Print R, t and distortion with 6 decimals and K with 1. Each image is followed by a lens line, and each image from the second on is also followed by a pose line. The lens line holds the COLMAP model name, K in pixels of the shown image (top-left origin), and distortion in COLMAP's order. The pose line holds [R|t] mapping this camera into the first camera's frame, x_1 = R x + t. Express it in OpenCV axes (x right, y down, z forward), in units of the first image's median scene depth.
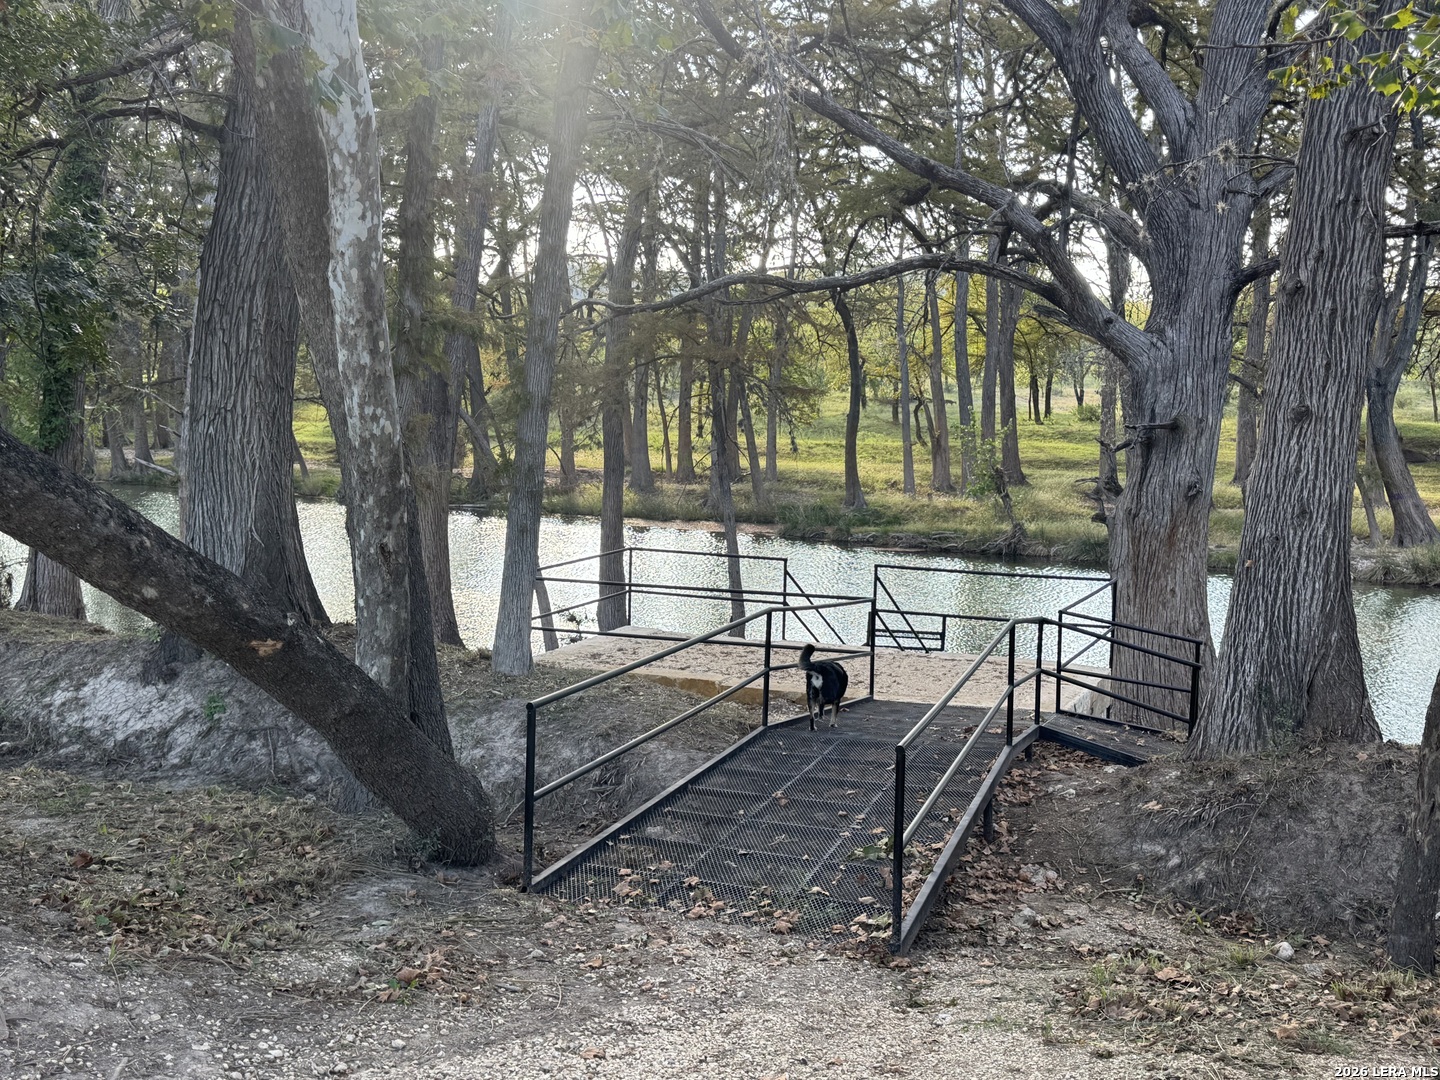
lens RADIAL K [[1502.3, 0, 720.0], [0, 1502.3, 540.0], [0, 0, 1]] dist [0.216556, -0.497487]
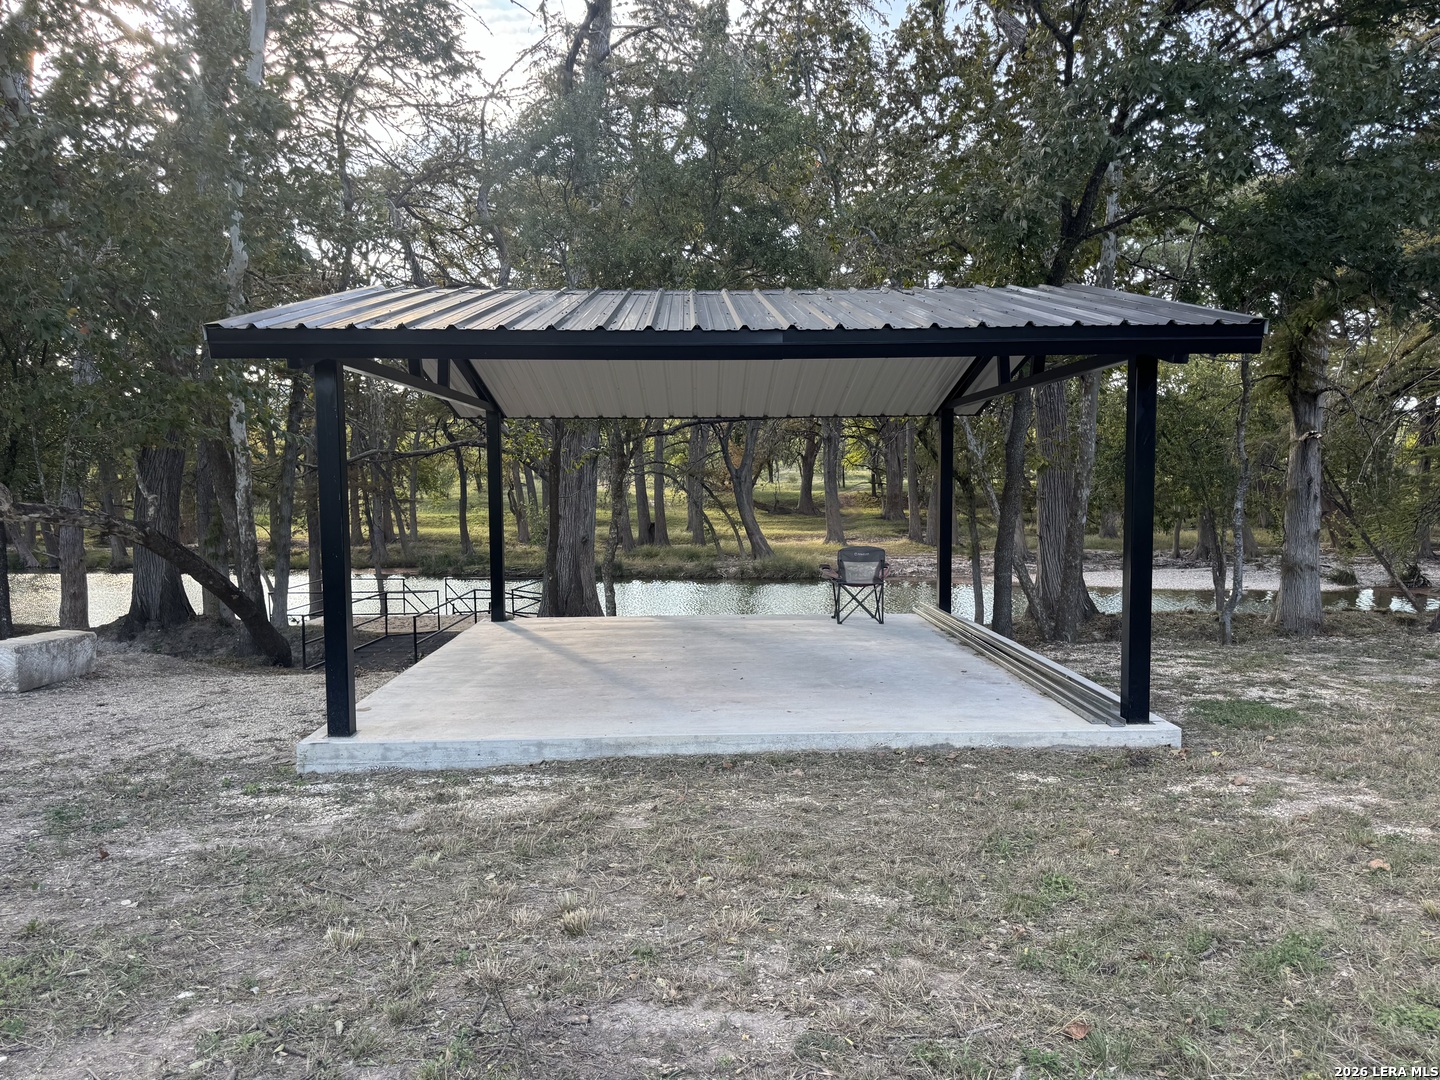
lens RADIAL K [[1030.0, 0, 720.0], [0, 1030.0, 540.0], [0, 0, 1]] dist [0.003548, 0.000591]
pose [[0.950518, -0.051453, 0.306378, 0.008249], [0.061478, 0.997840, -0.023157, 0.006172], [-0.304525, 0.040847, 0.951628, -0.184653]]
